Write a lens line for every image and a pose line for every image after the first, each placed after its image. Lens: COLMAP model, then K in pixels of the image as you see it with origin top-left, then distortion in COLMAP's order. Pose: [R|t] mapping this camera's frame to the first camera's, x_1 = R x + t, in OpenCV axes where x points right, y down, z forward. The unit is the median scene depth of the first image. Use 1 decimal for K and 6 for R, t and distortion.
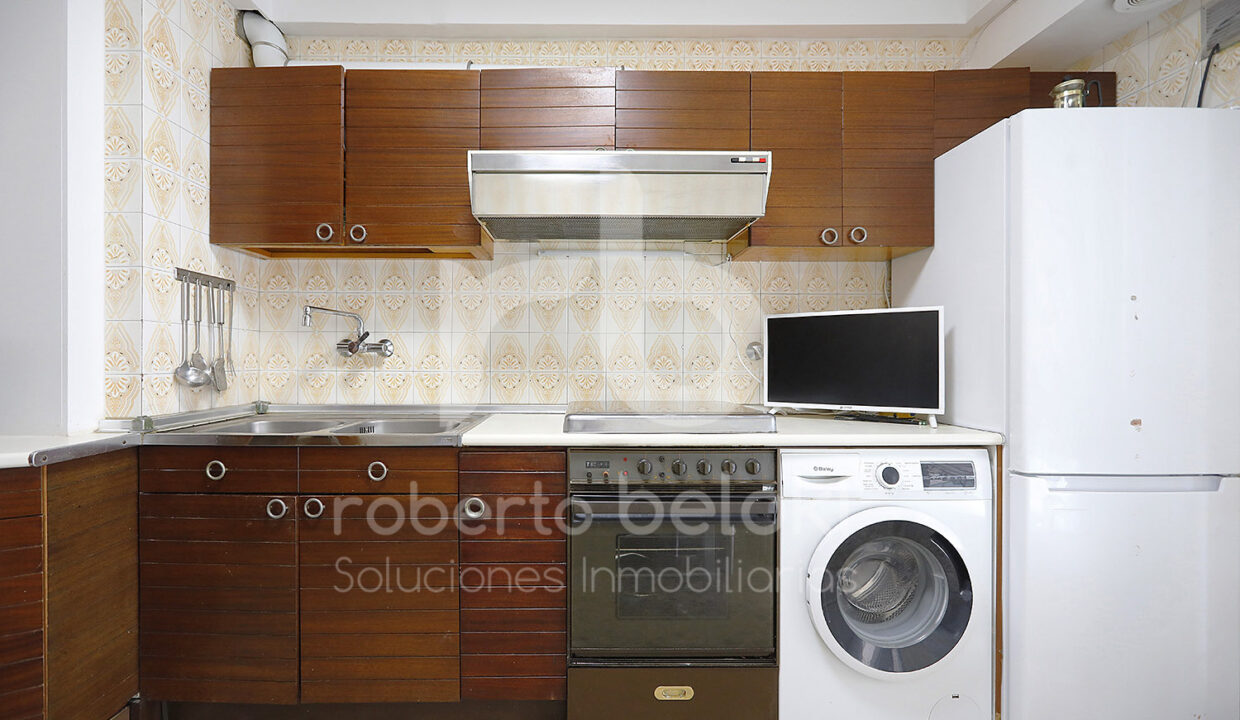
lens RADIAL K [[593.4, 0, 585.6], [0, 593.4, 363.9], [0, 0, 1]] dist [0.001185, 0.000612]
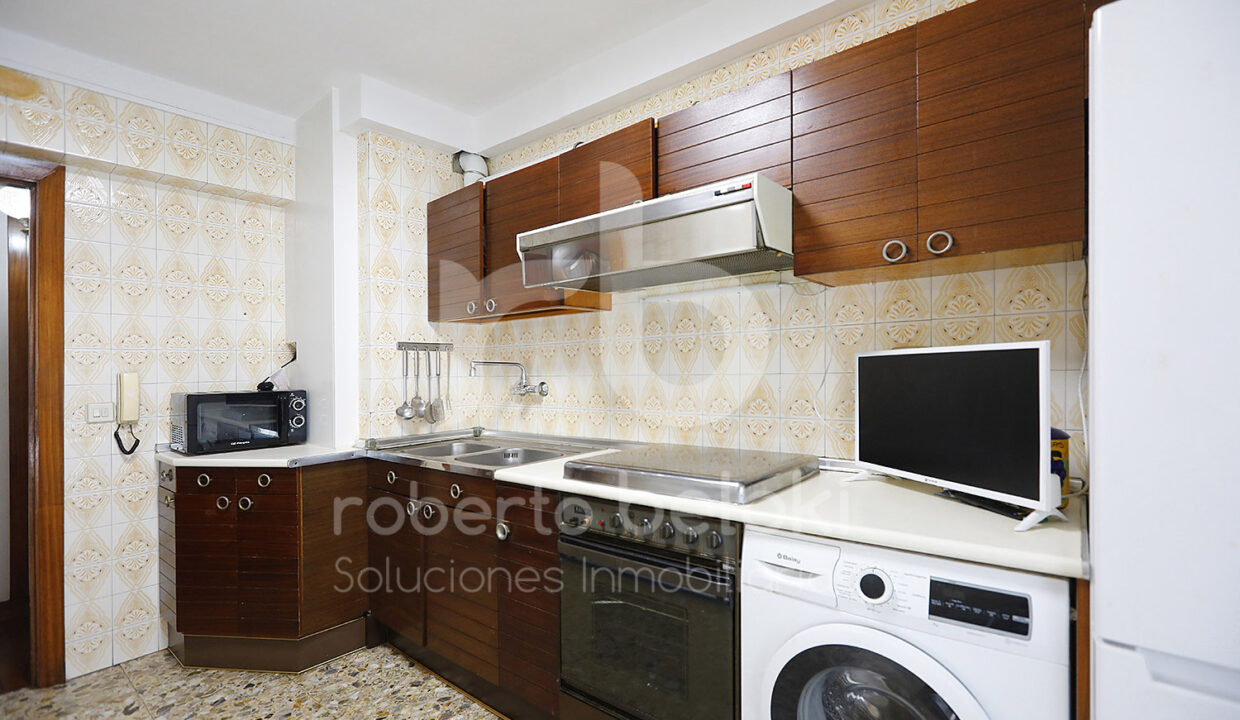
lens RADIAL K [[561.4, 0, 588.9], [0, 561.4, 372.3], [0, 0, 1]] dist [0.002114, 0.000502]
pose [[0.750584, -0.013463, -0.660638, 0.622307], [0.014982, 0.999882, -0.003355, -0.068482], [0.660606, -0.007379, 0.750697, 0.220325]]
